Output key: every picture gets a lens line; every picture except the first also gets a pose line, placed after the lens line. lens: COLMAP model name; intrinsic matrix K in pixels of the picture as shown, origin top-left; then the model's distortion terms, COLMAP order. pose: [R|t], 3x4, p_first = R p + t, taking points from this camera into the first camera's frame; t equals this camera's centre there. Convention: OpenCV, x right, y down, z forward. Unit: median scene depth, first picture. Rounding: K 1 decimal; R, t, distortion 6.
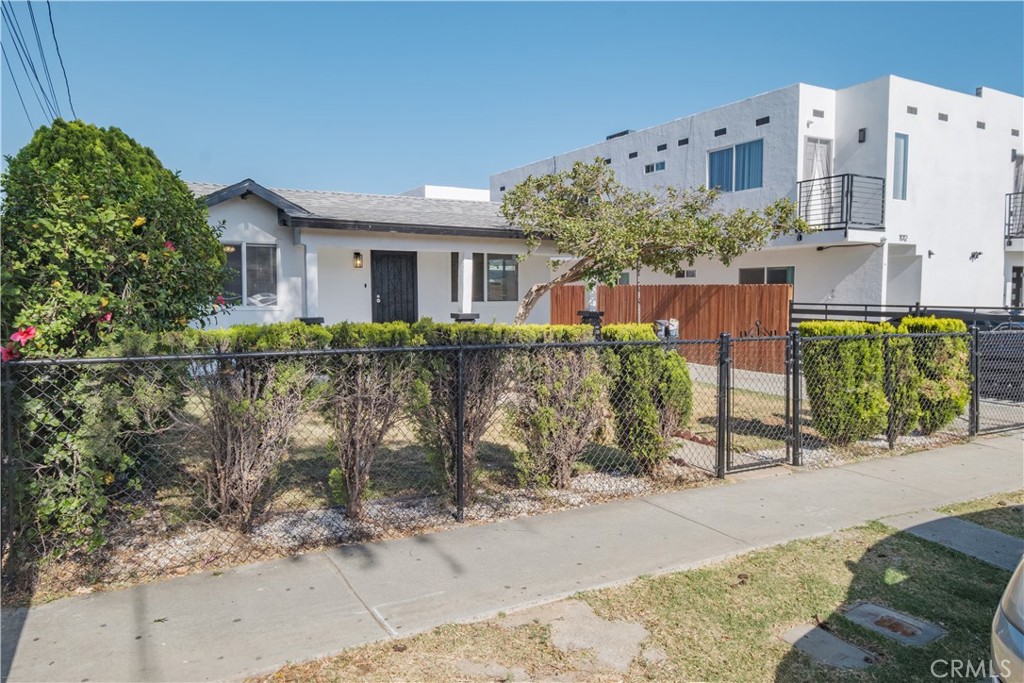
lens RADIAL K [[667.8, 0, 488.5], [0, 667.8, 337.8], [0, 0, 1]] dist [-0.004754, -0.000804]
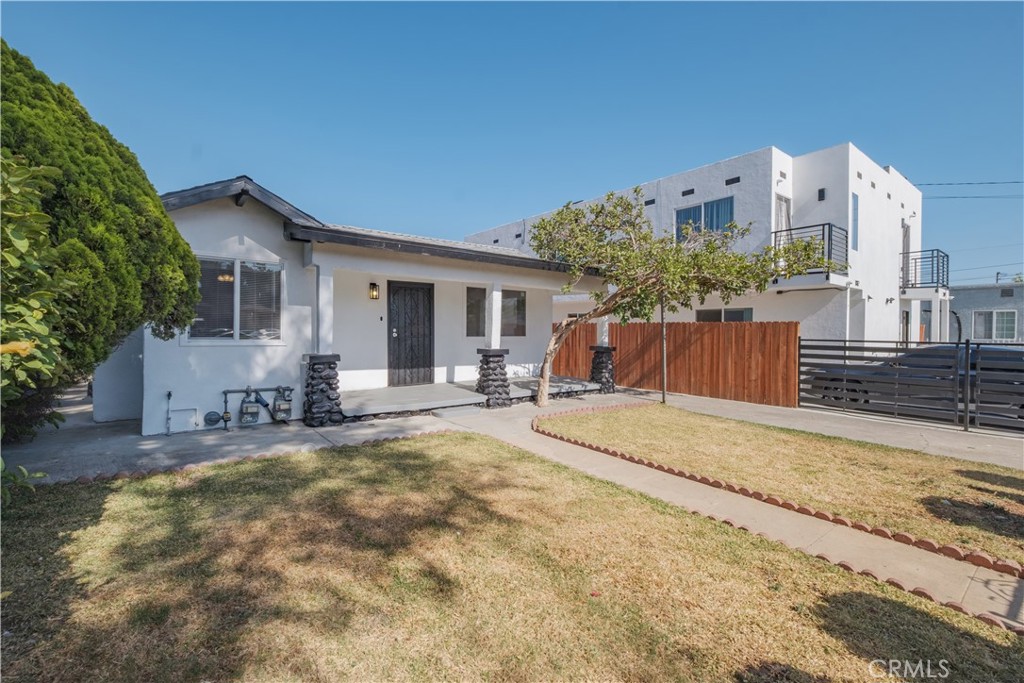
lens RADIAL K [[455.8, 0, 504.4], [0, 455.8, 334.8], [0, 0, 1]] dist [0.000490, 0.000751]
pose [[0.988680, 0.006015, 0.149920, -0.103533], [0.003054, 0.998182, -0.060187, -0.015872], [-0.150010, 0.059963, 0.986864, 0.329490]]
